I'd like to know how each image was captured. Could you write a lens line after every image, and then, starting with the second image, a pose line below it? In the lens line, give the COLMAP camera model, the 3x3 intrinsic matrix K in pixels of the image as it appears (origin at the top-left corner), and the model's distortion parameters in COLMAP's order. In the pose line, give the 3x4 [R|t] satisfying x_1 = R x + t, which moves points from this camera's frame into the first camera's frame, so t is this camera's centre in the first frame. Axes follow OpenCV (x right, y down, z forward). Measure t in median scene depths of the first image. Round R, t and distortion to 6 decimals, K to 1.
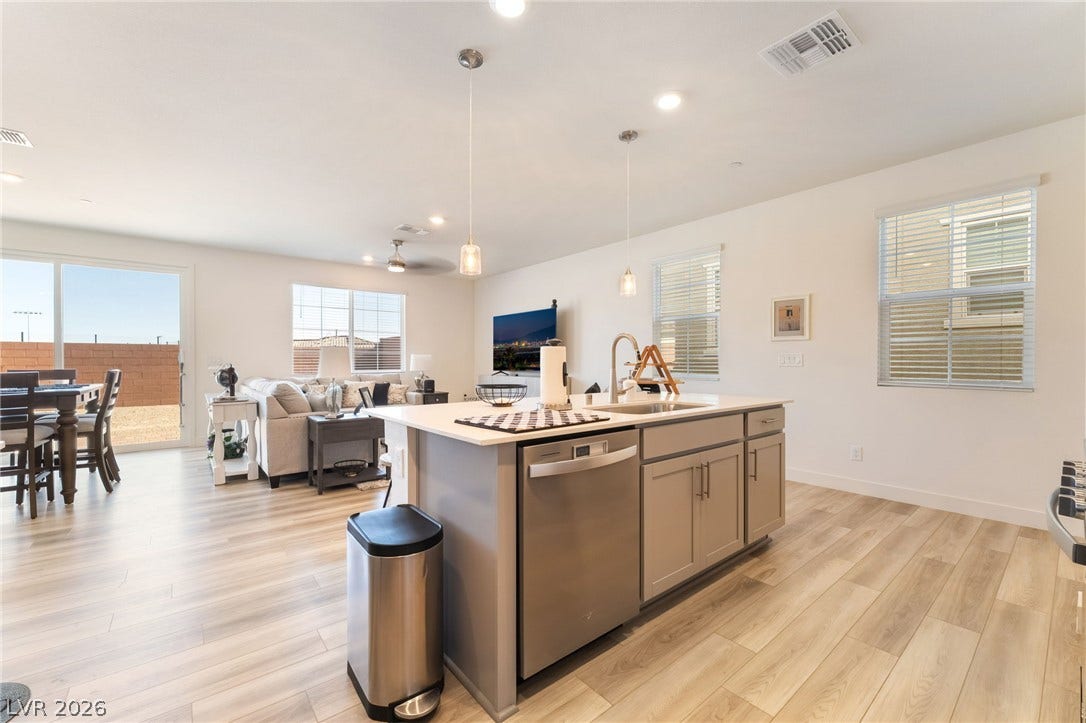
lens RADIAL K [[444.1, 0, 543.0], [0, 444.1, 361.5], [0, 0, 1]] dist [-0.000746, 0.000319]
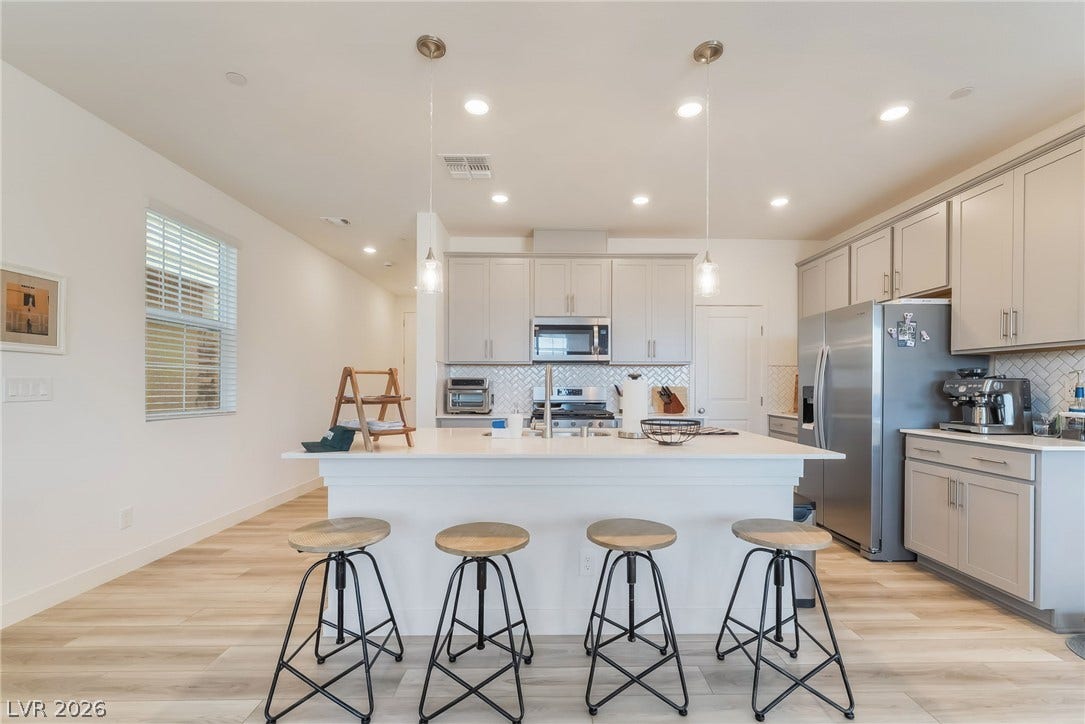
lens RADIAL K [[463.8, 0, 549.8], [0, 463.8, 388.0], [0, 0, 1]] dist [-0.015216, -0.000297]
pose [[-0.777941, -0.003359, 0.628328, -0.291610], [-0.002128, 0.999994, 0.002711, -0.007731], [-0.628334, 0.000772, -0.777944, 1.107760]]
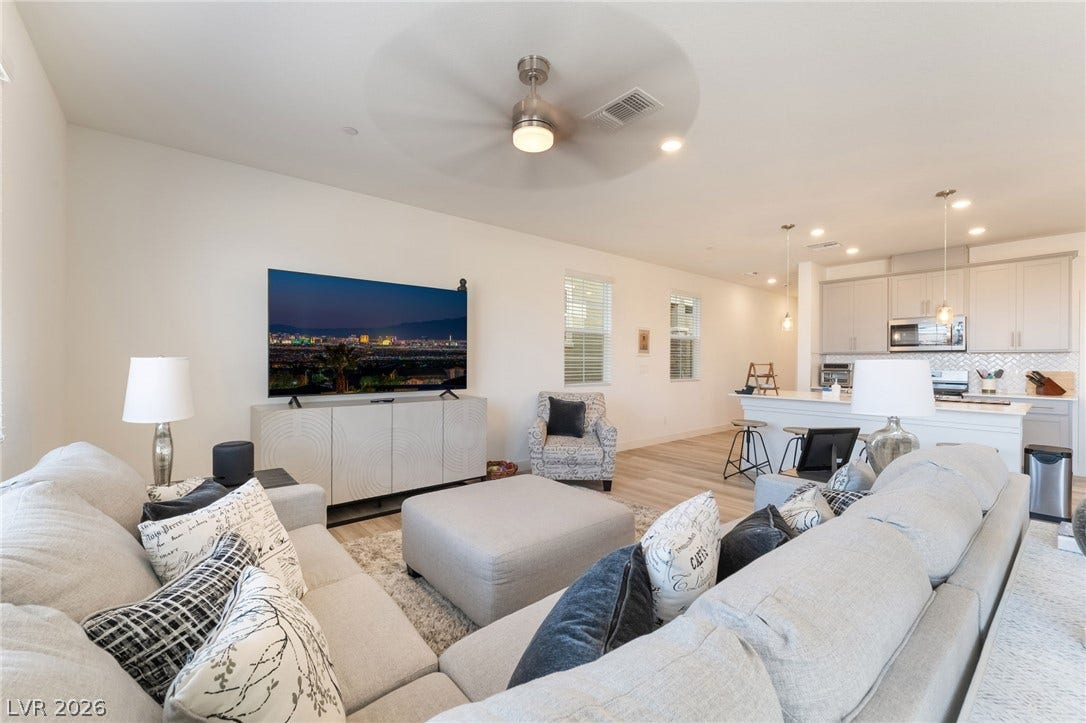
lens RADIAL K [[444.1, 0, 543.0], [0, 444.1, 361.5], [0, 0, 1]] dist [-0.000746, 0.000319]
pose [[-0.014408, -0.000300, 0.999896, -1.035969], [-0.005821, 0.999983, 0.000216, -0.028580], [-0.999879, -0.005817, -0.014409, 1.456582]]
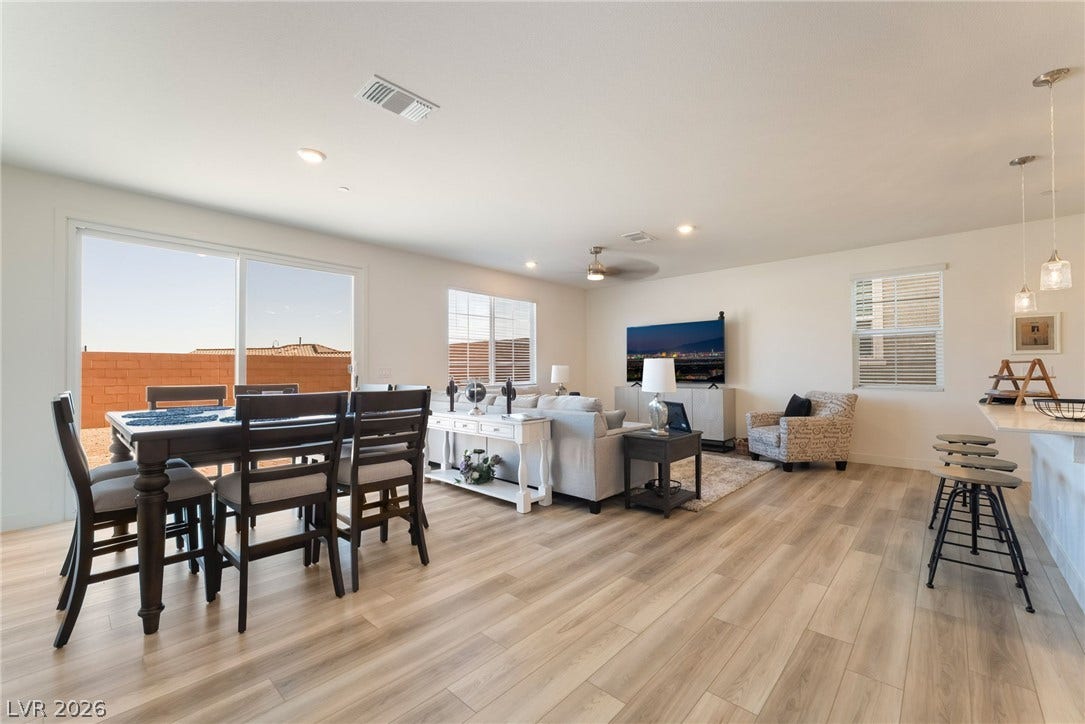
lens RADIAL K [[443.7, 0, 542.5], [0, 443.7, 362.0], [0, 0, 1]] dist [-0.000746, 0.000319]
pose [[0.989973, 0.001213, 0.141249, -0.849358], [0.001300, 0.999843, -0.017699, -0.011488], [-0.141248, 0.017705, 0.989816, 0.105102]]
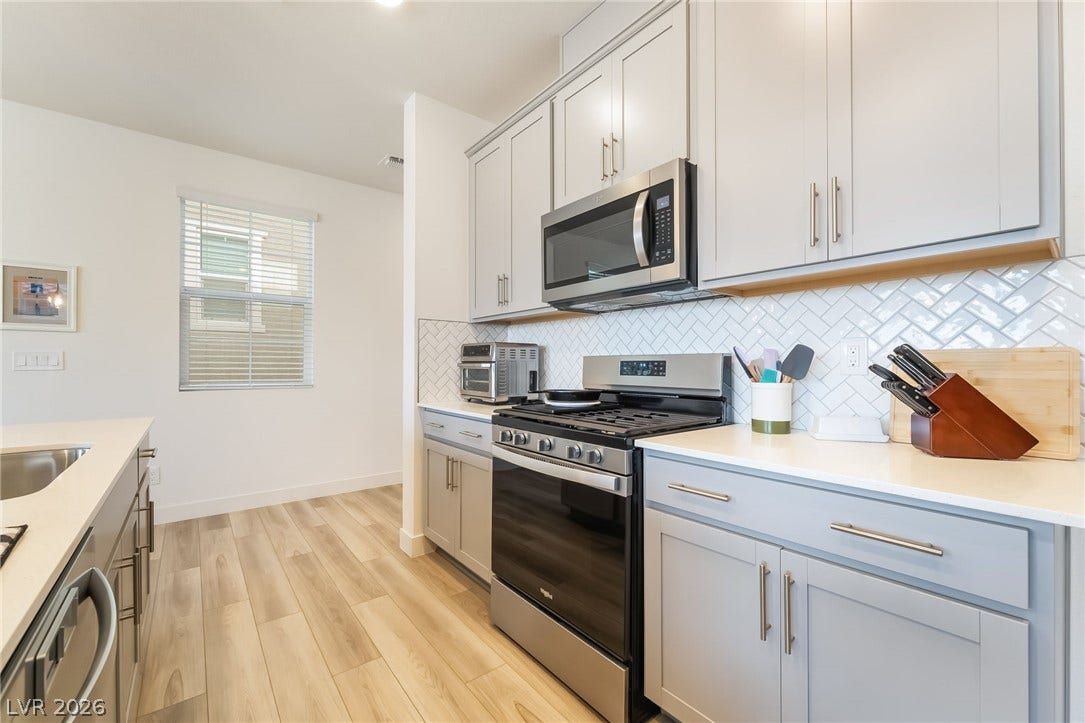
lens RADIAL K [[443.7, 0, 542.5], [0, 443.7, 361.5], [0, 0, 1]] dist [-0.000746, 0.000319]
pose [[0.027916, 0.003268, 0.999605, -0.081526], [0.000419, 0.999995, -0.003280, 0.000524], [-0.999610, 0.000510, 0.027914, 0.255588]]
